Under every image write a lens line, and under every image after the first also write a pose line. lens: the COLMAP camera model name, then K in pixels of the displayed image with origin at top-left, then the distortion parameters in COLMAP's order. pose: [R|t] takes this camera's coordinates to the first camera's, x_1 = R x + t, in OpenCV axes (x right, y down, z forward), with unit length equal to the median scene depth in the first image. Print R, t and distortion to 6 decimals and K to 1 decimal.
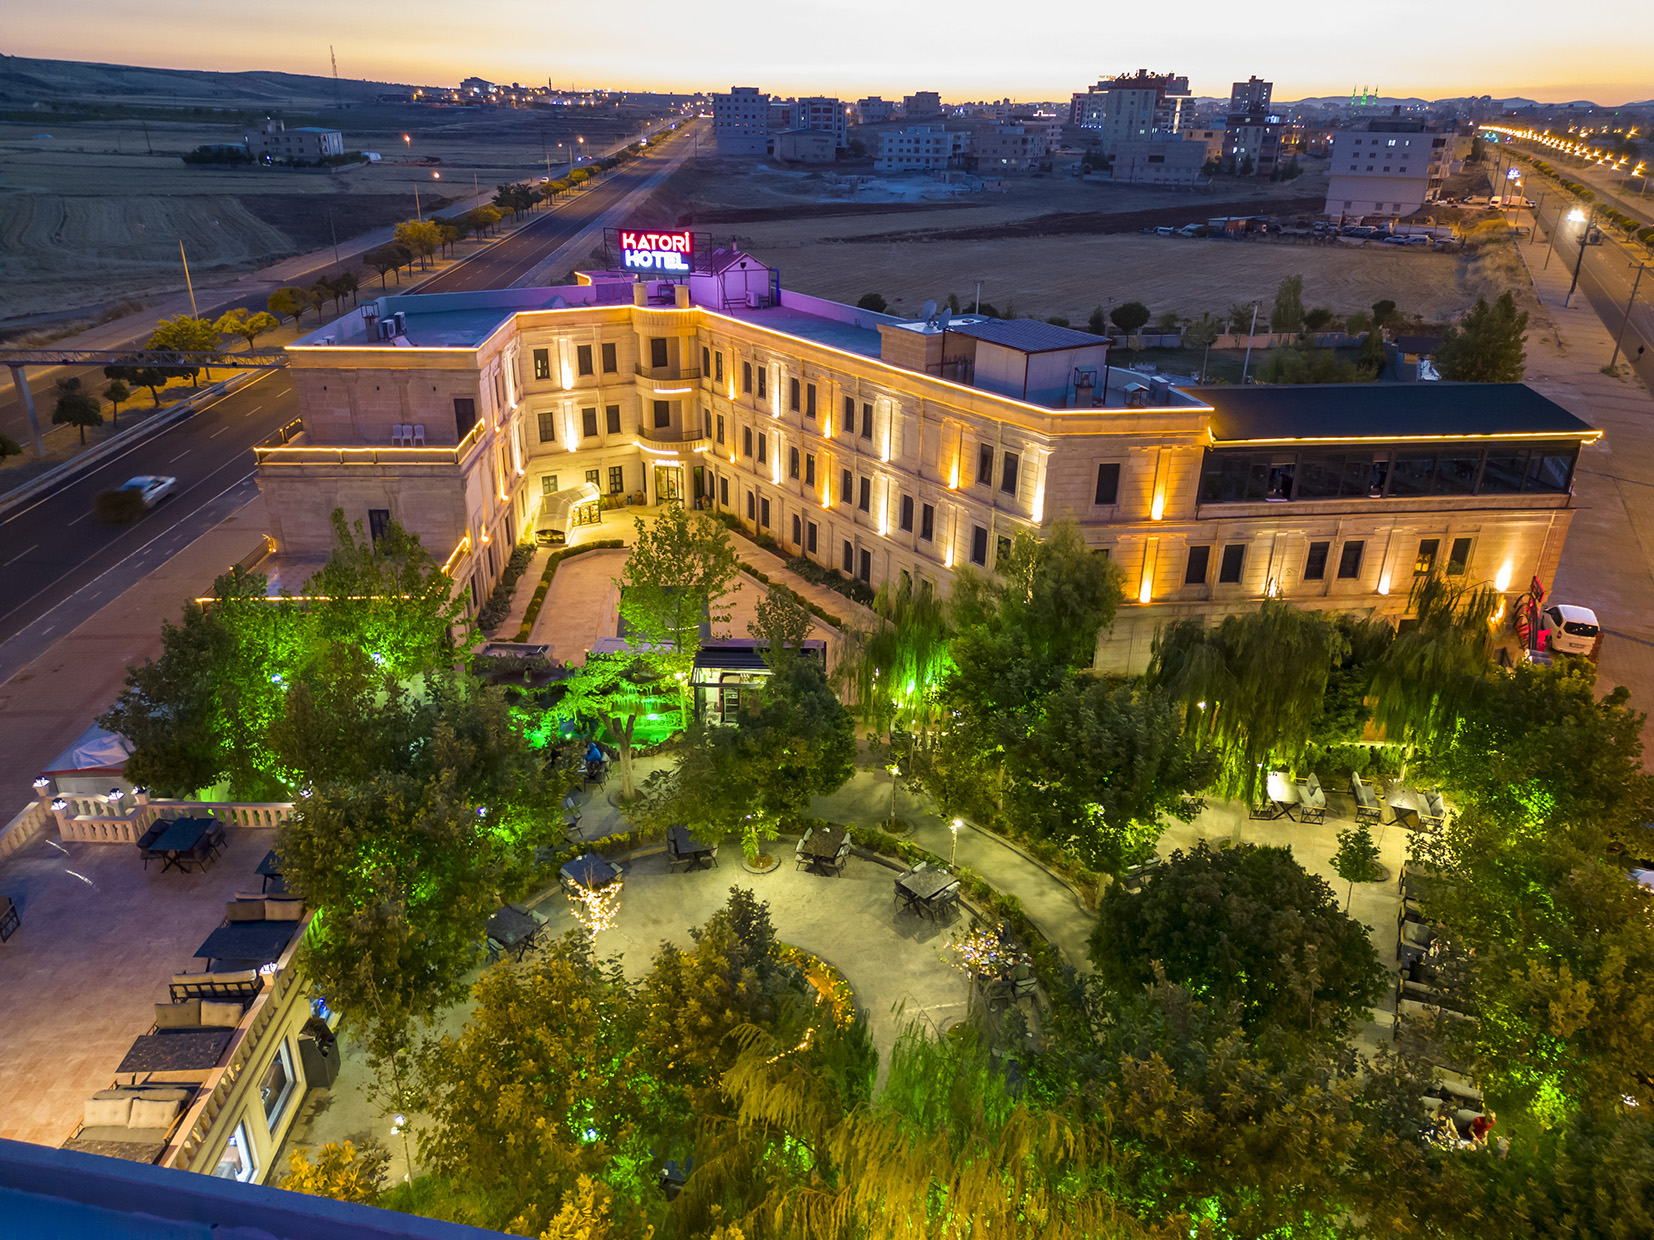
lens RADIAL K [[1156.4, 0, 827.6], [0, 1156.4, 612.0], [0, 0, 1]] dist [0.079683, -0.082373]
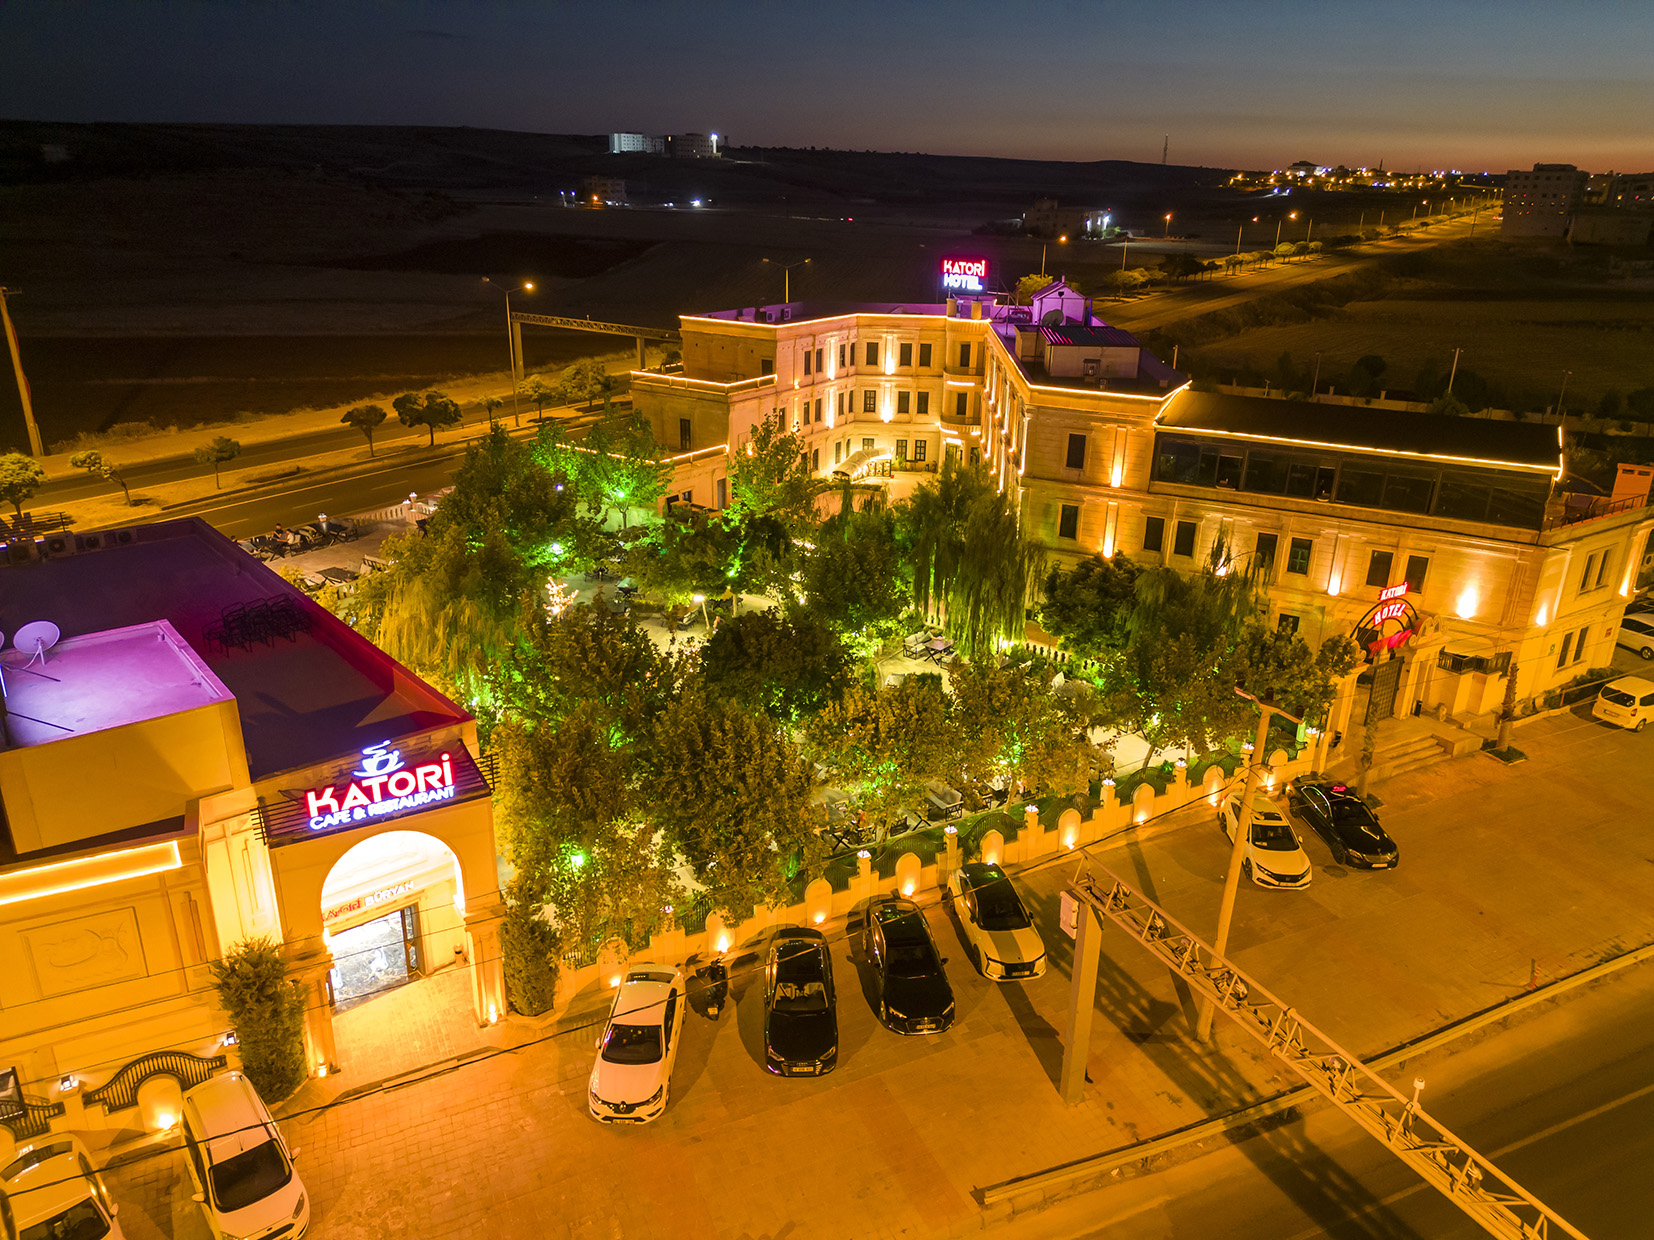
lens RADIAL K [[1160.9, 0, 829.3], [0, 1160.9, 616.5], [0, 0, 1]] dist [0.062918, -0.060133]
pose [[0.800455, 0.208120, -0.562101, 0.548326], [-0.241009, 0.970390, 0.016084, 0.075069], [0.548804, 0.122597, 0.826912, -0.110219]]
